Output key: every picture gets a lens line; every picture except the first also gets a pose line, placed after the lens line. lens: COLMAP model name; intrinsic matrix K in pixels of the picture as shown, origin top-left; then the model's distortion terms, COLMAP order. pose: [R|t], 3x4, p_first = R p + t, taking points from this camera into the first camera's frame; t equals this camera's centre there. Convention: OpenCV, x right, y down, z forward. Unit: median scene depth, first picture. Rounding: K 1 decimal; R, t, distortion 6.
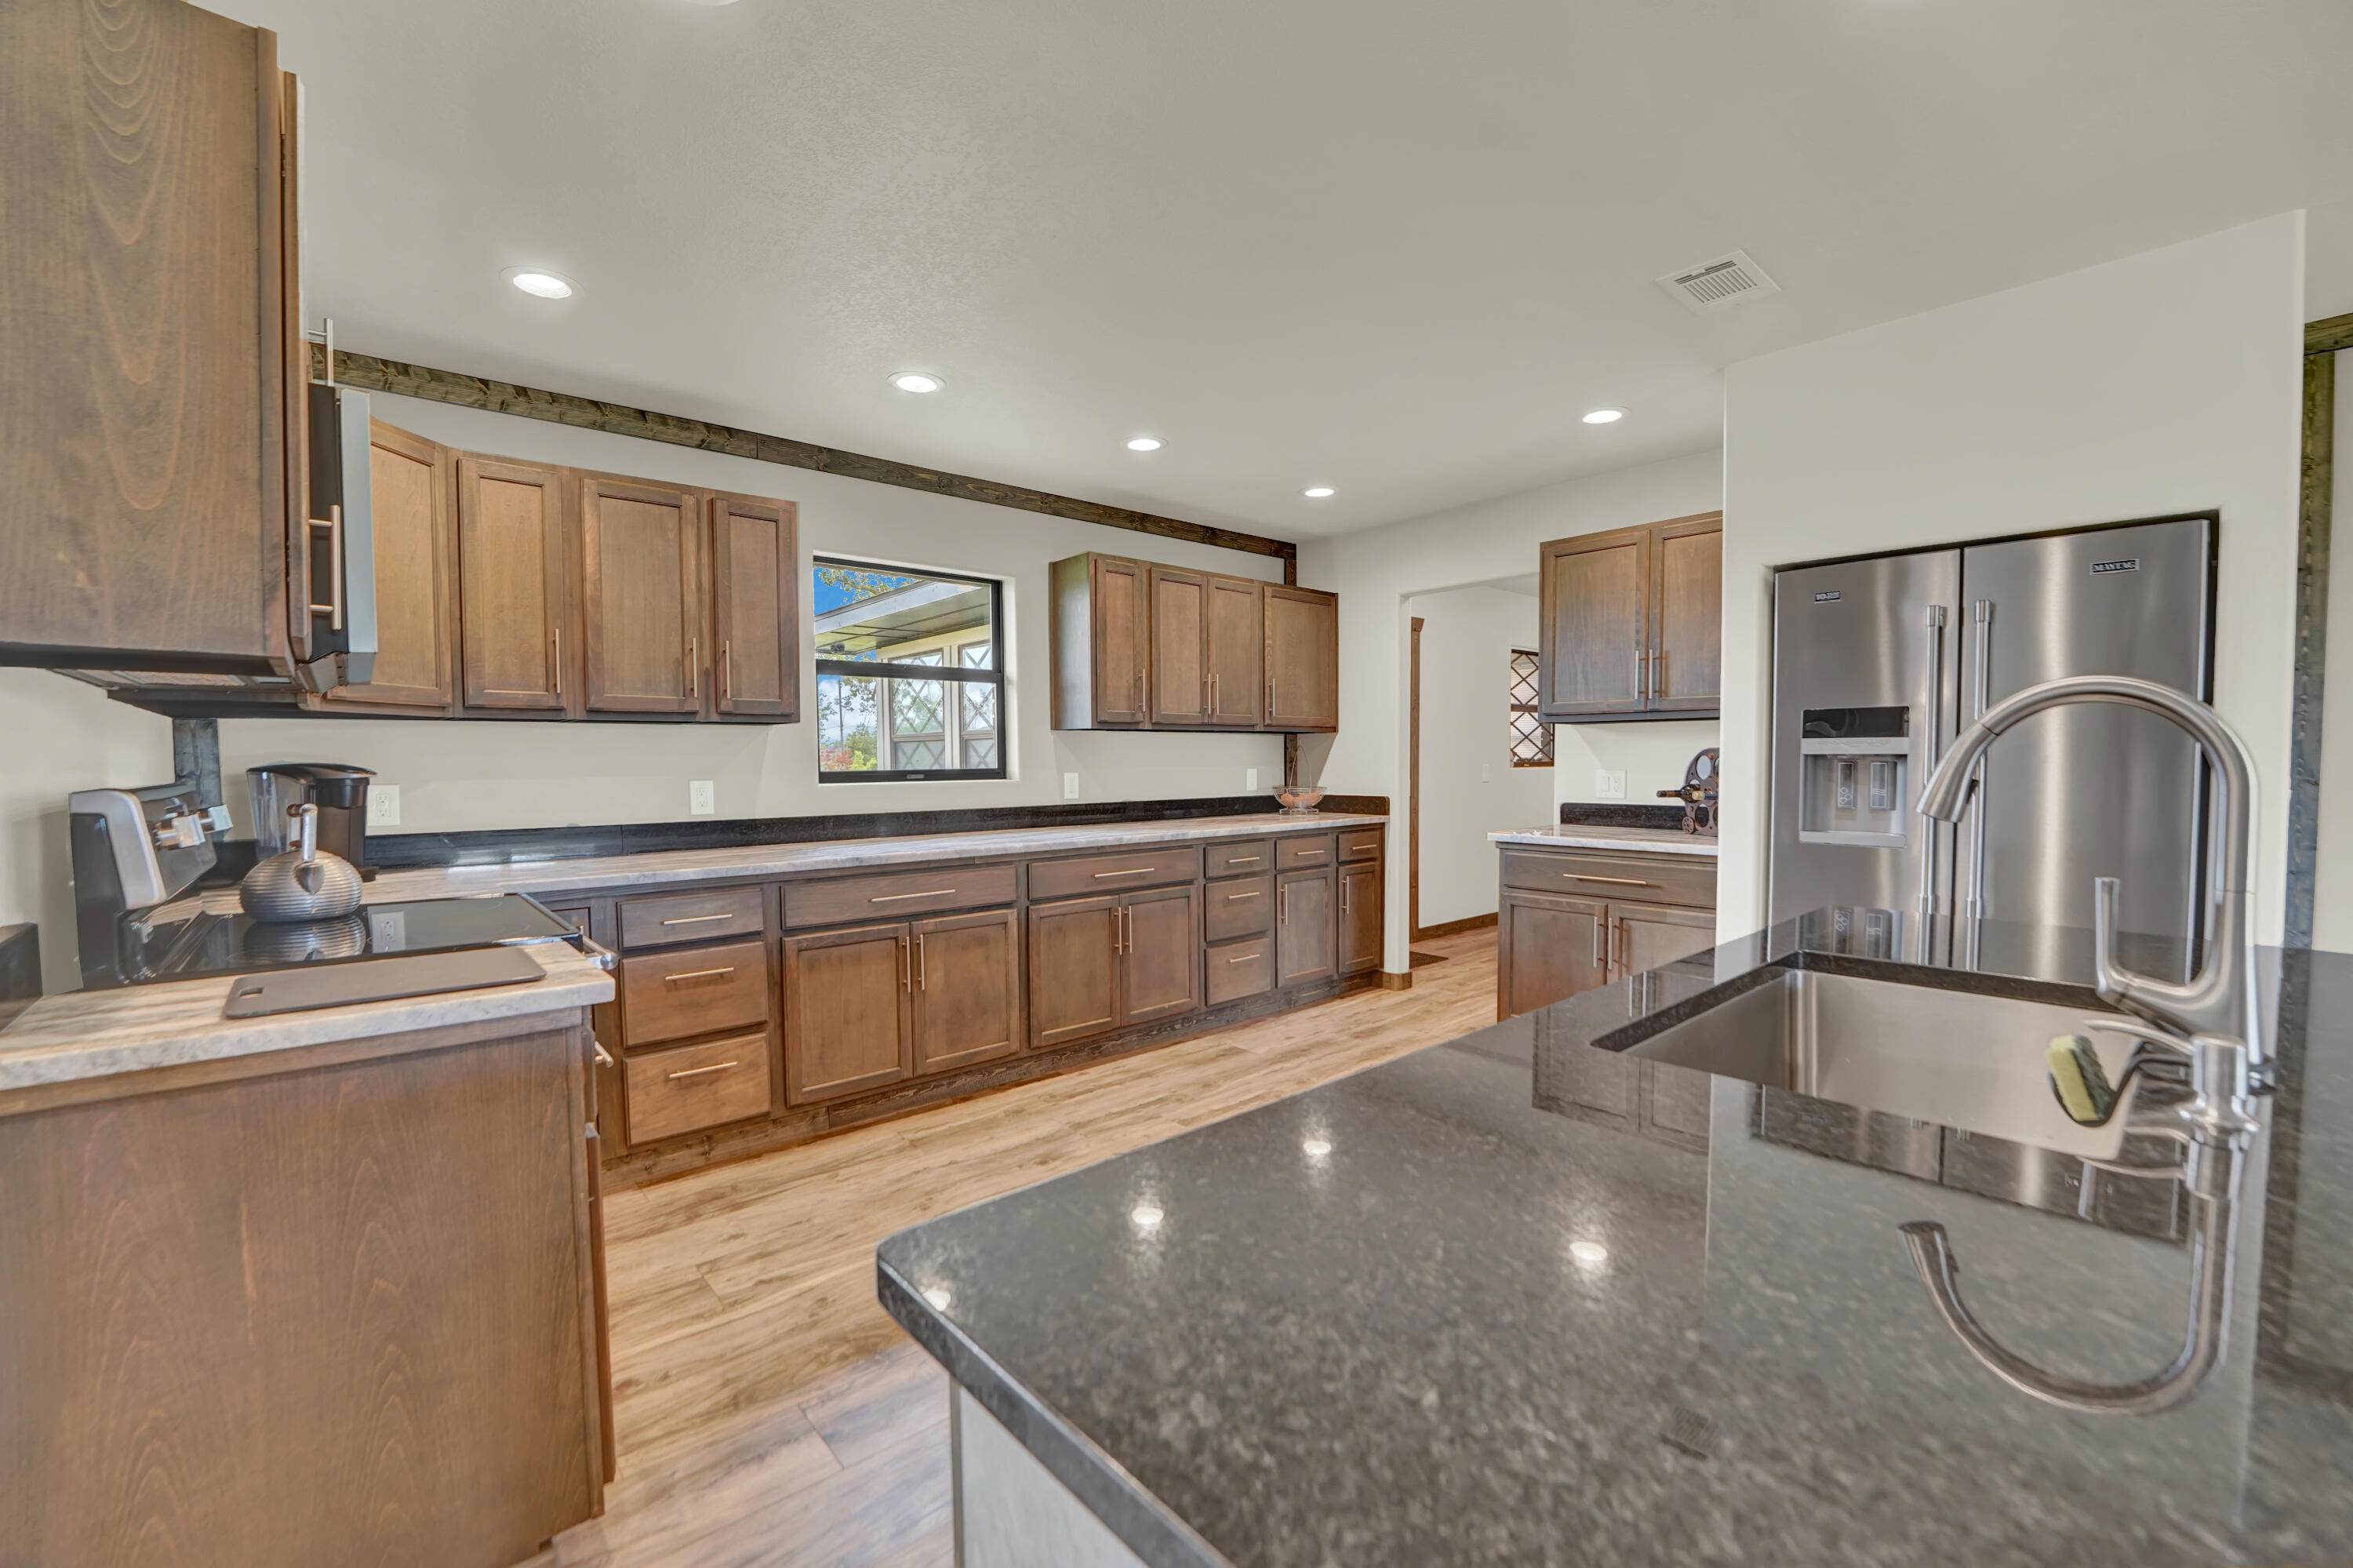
lens RADIAL K [[965.7, 0, 1164.1], [0, 965.7, 797.4], [0, 0, 1]] dist [-0.028958, 0.003146]
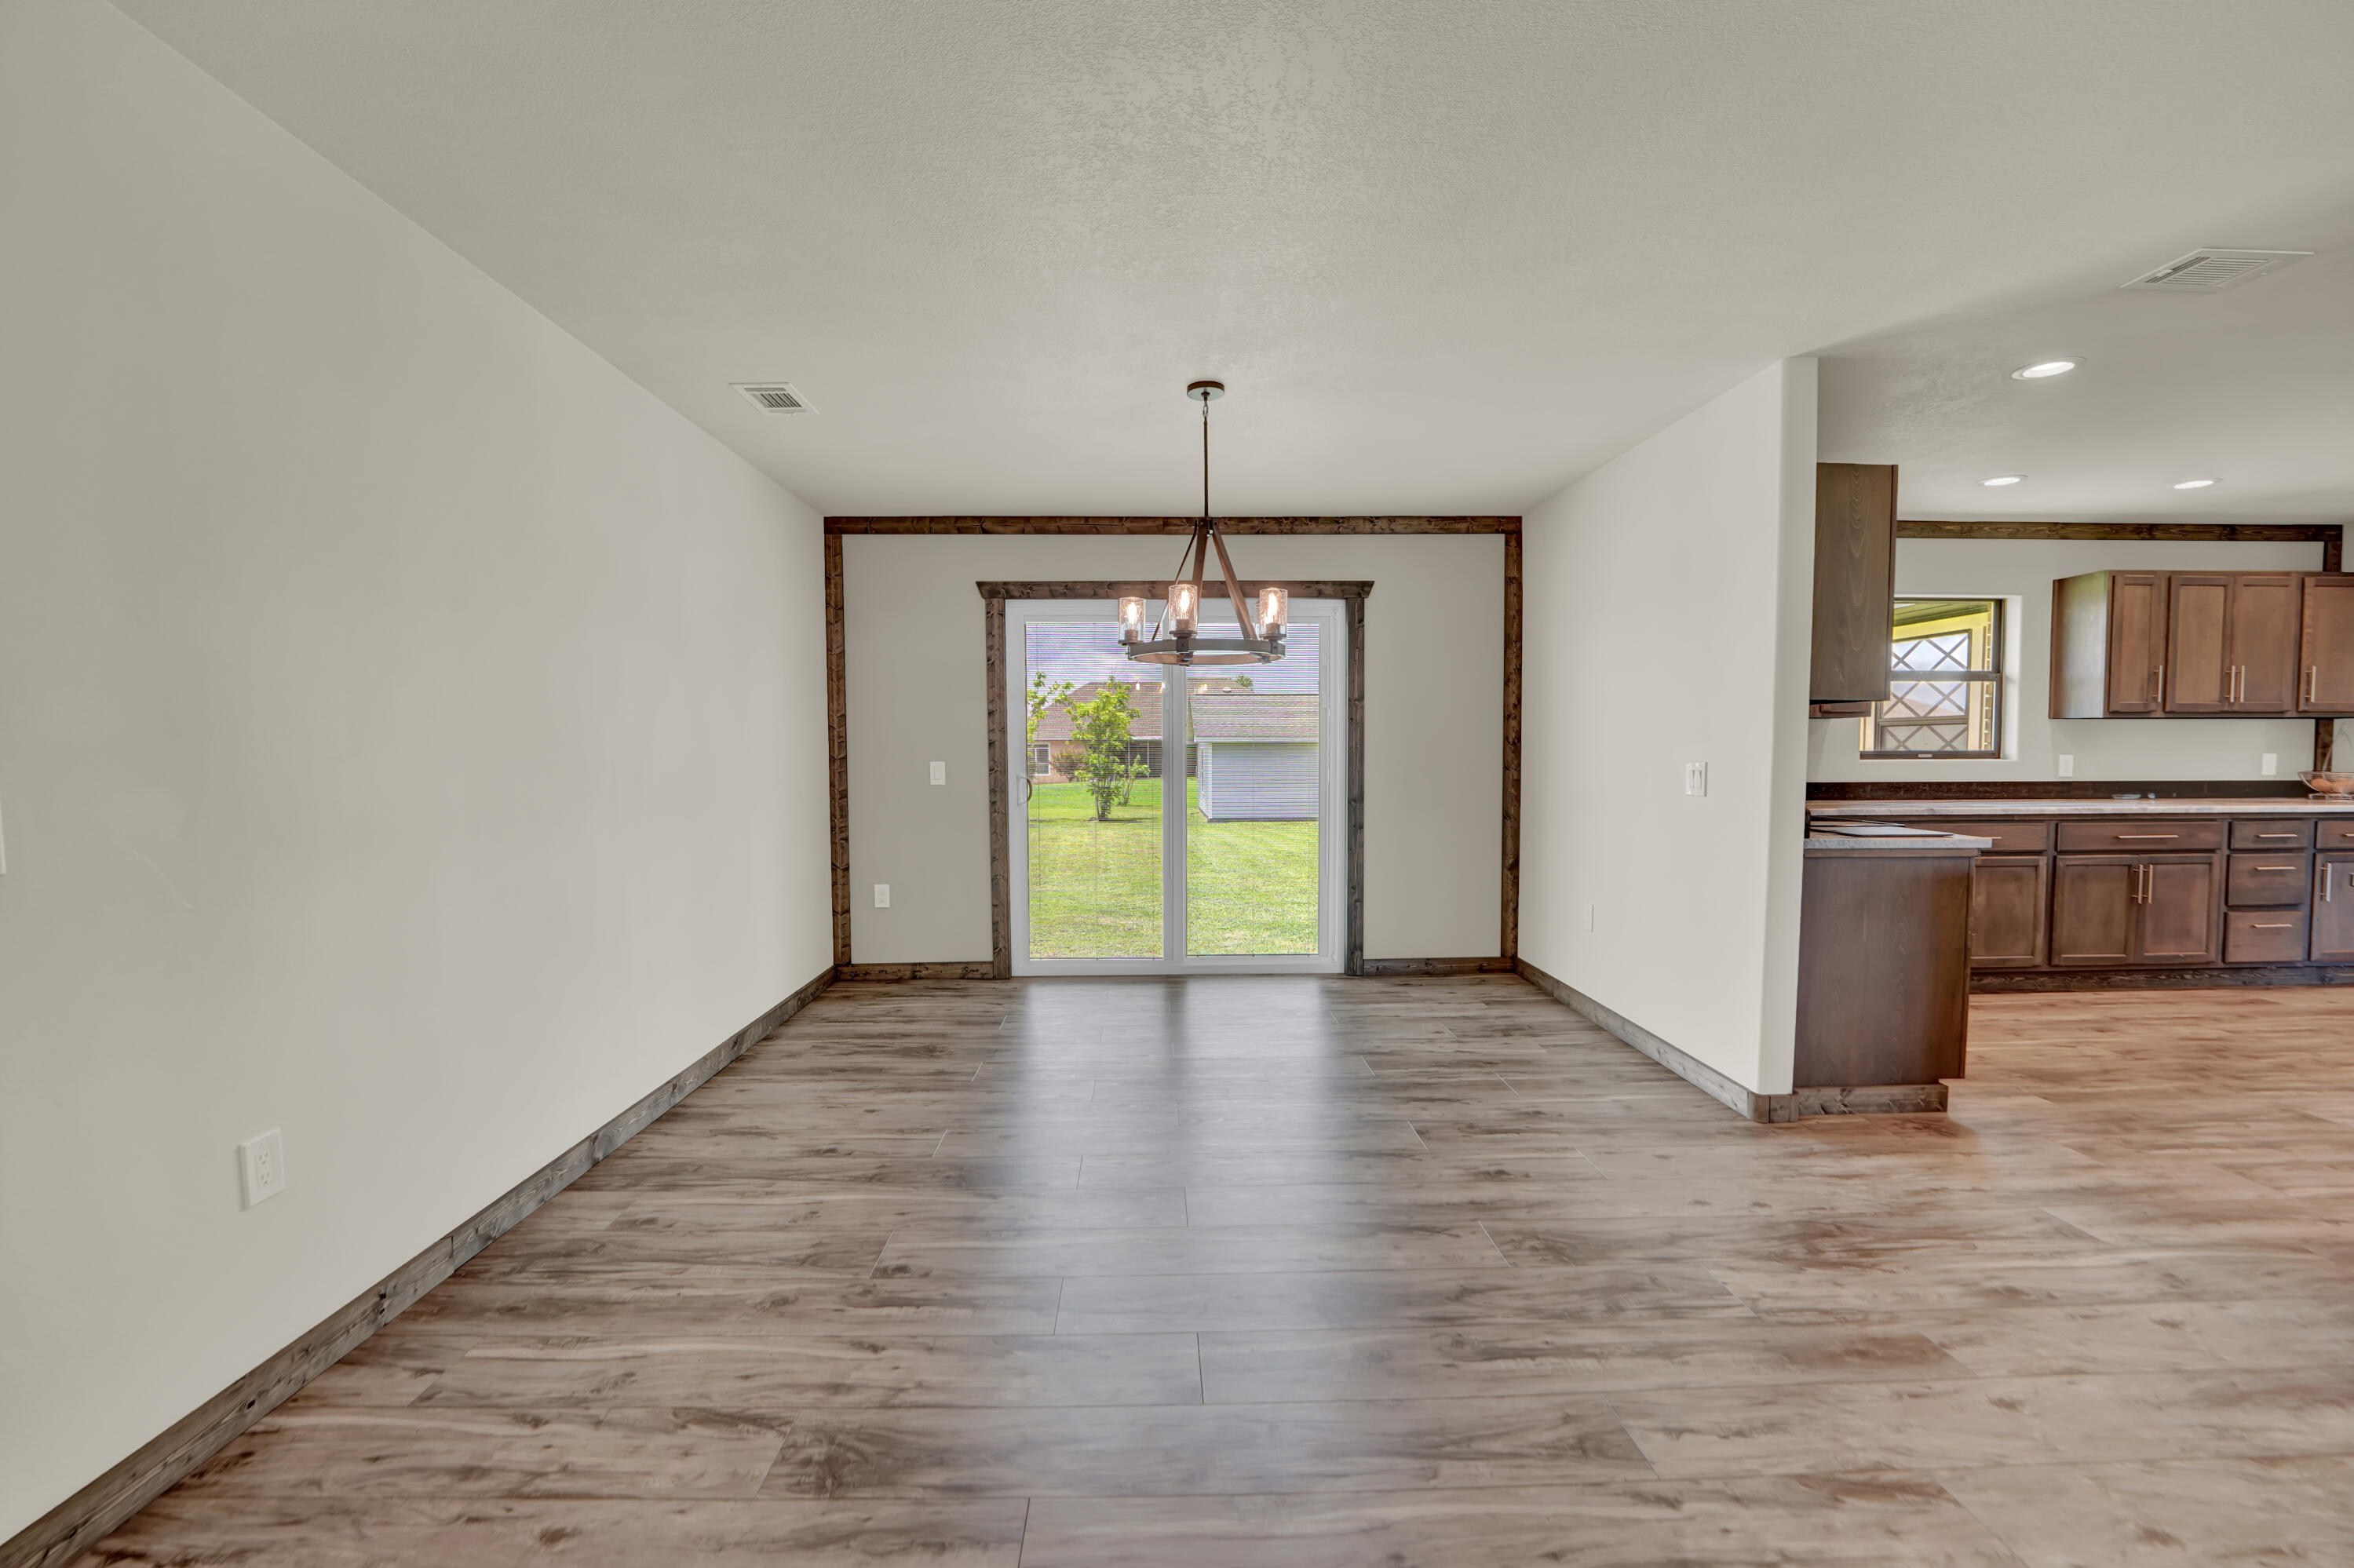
lens RADIAL K [[966.0, 0, 1155.9], [0, 966.0, 797.1], [0, 0, 1]] dist [-0.028958, 0.003146]
pose [[0.763084, 0.036976, -0.645240, -0.240150], [-0.027029, 0.999314, 0.025301, 0.033068], [0.645734, -0.001867, 0.763560, -0.727479]]
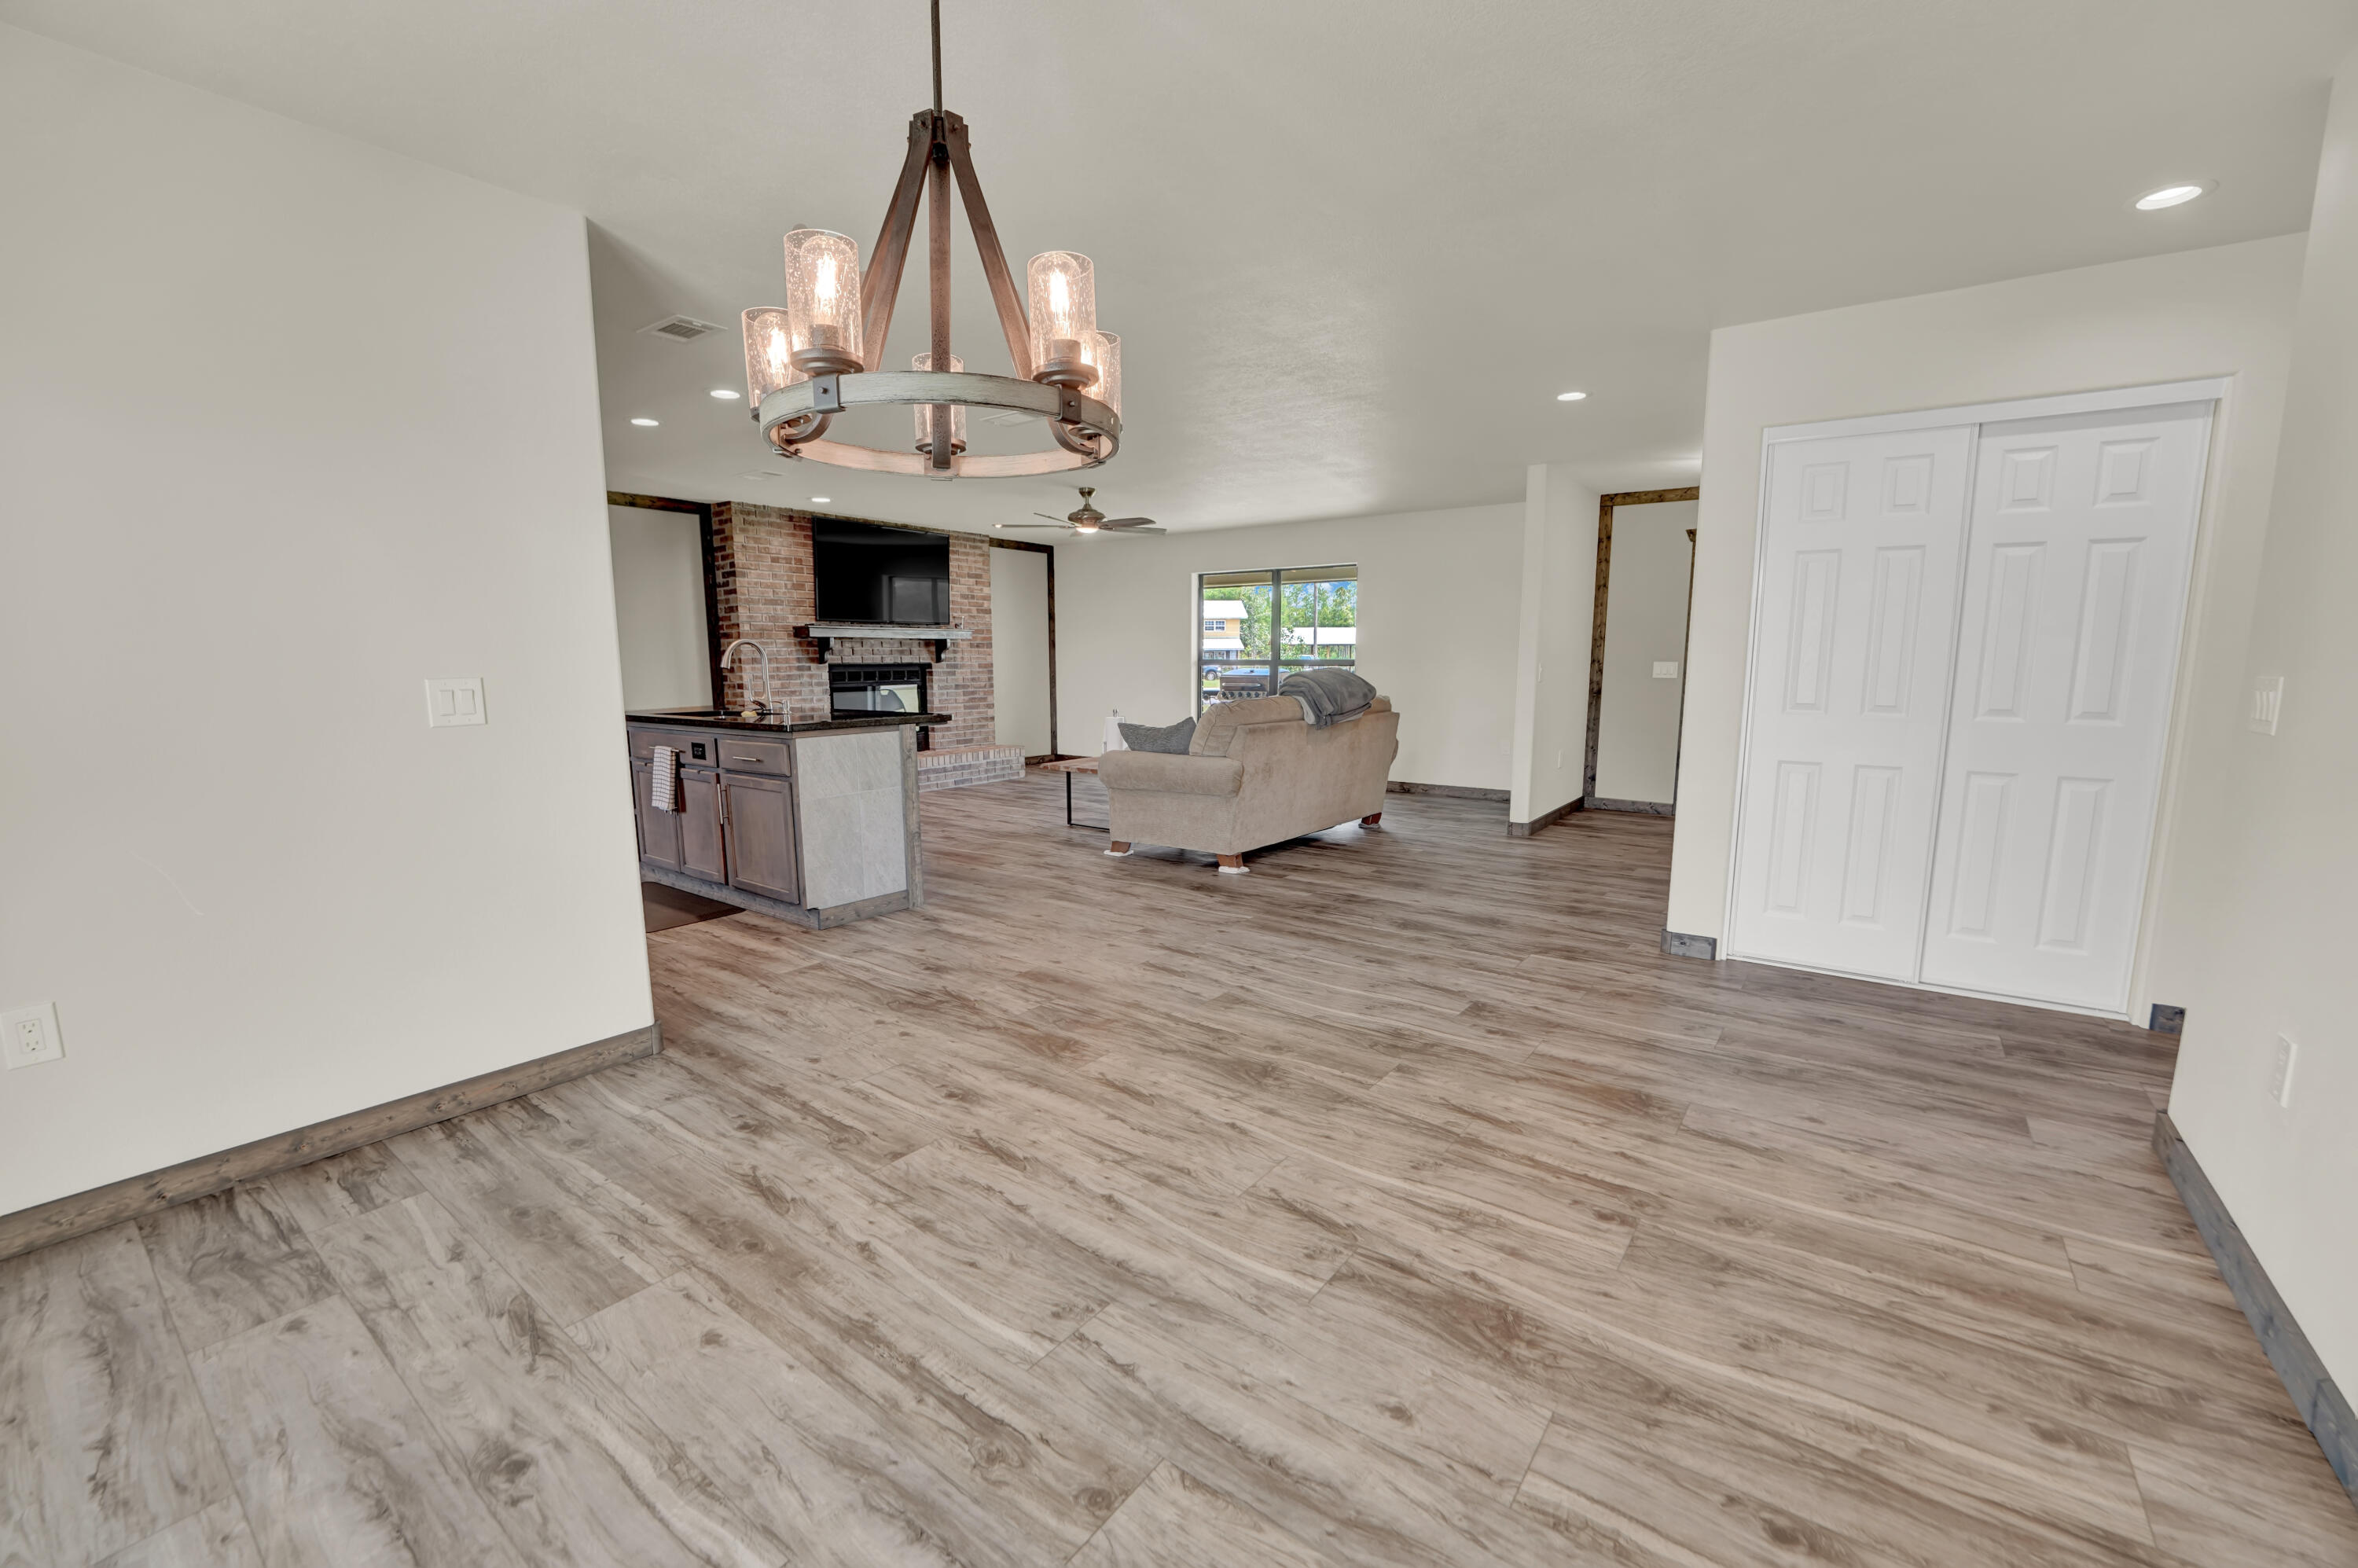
lens RADIAL K [[964.7, 0, 1172.7], [0, 964.7, 783.9], [0, 0, 1]] dist [-0.022326, -0.000609]
pose [[-0.217390, -0.120456, 0.968624, -1.203432], [0.044988, 0.990065, 0.133220, 0.015314], [-0.975048, 0.072537, -0.209811, -0.021751]]
